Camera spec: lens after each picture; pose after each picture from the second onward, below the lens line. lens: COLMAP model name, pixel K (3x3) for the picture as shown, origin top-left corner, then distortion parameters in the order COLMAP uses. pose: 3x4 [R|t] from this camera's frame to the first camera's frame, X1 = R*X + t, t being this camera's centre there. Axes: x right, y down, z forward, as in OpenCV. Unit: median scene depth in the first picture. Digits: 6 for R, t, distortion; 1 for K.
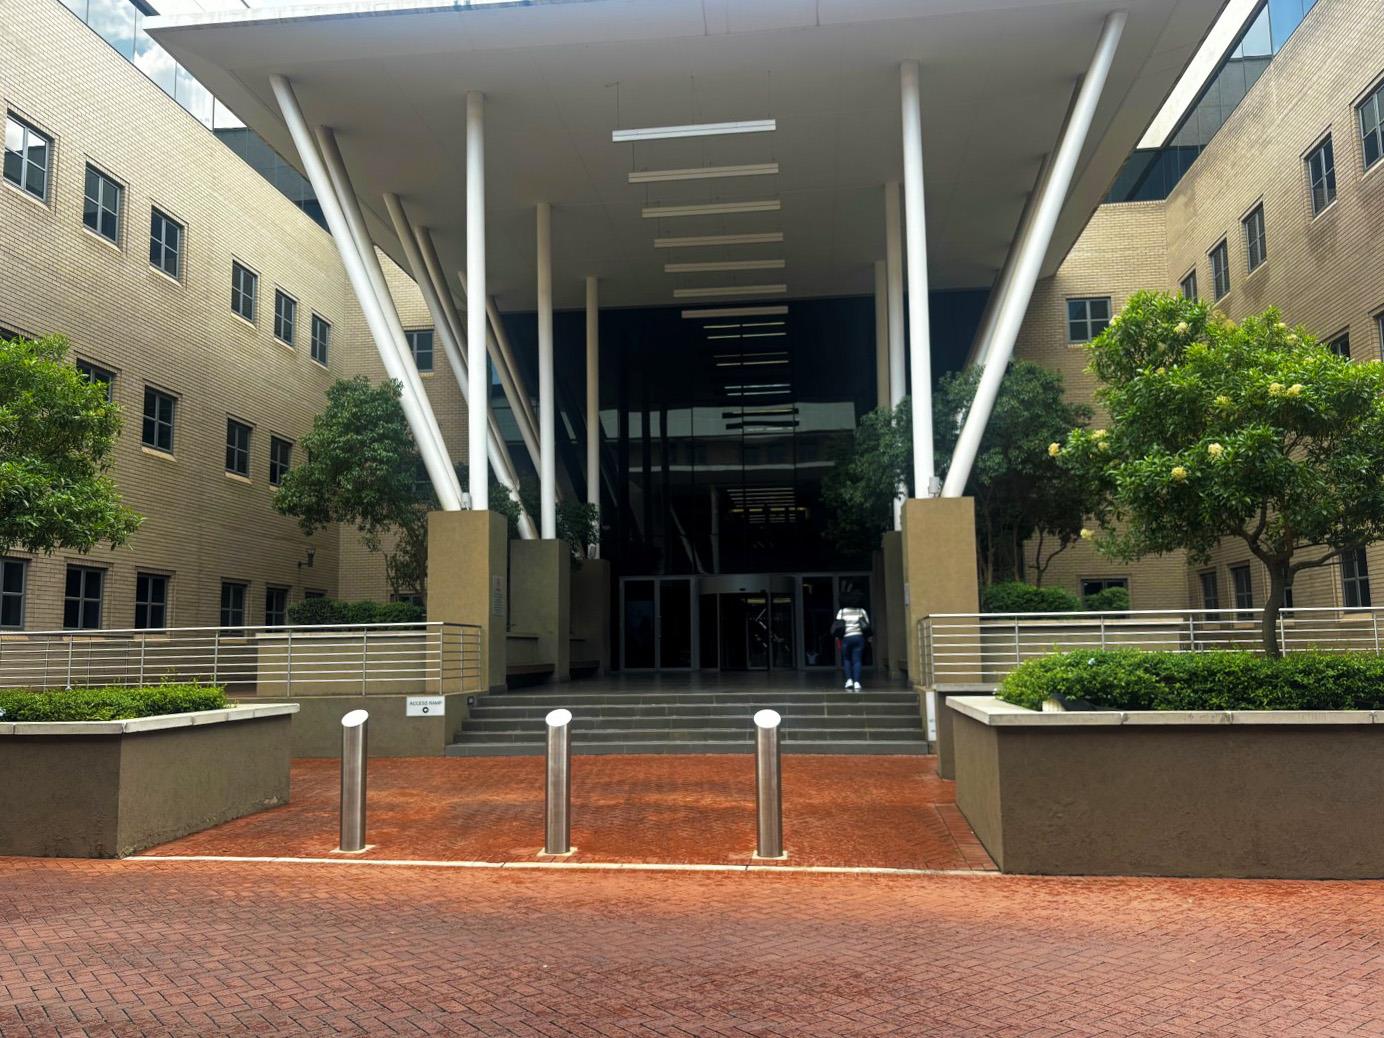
lens RADIAL K [[1054.4, 0, 692.0], [0, 1054.4, 519.0], [0, 0, 1]] dist [-0.000798, -0.002826]
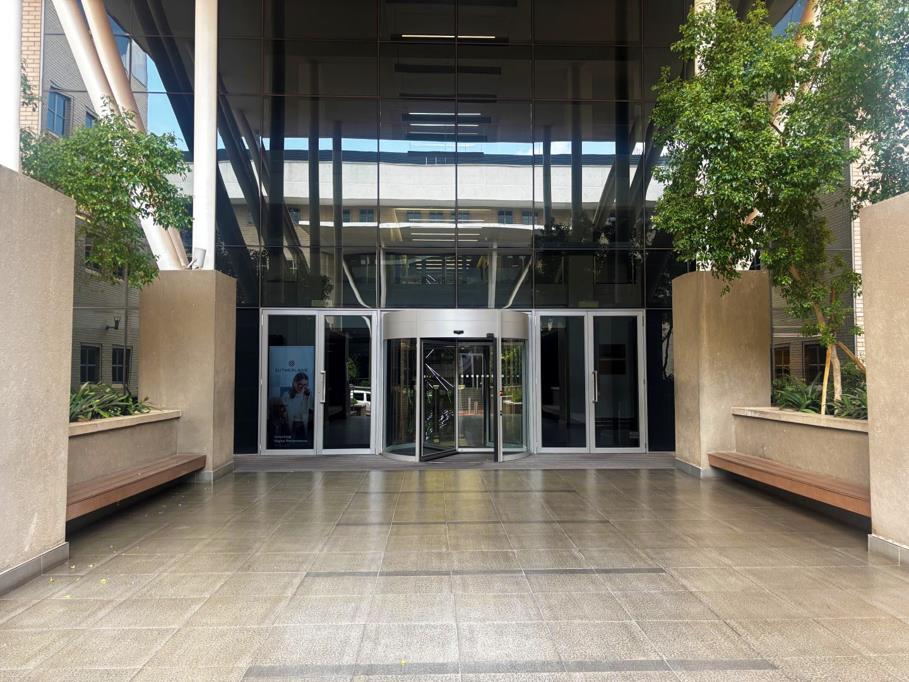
lens RADIAL K [[692.5, 0, 454.5], [0, 692.5, 341.0], [0, 0, 1]] dist [-0.000798, -0.002826]
pose [[0.989802, 0.018587, 0.141233, -0.011362], [-0.028810, 0.997083, 0.070684, 0.041500], [-0.139507, -0.074032, 0.987450, 0.569241]]
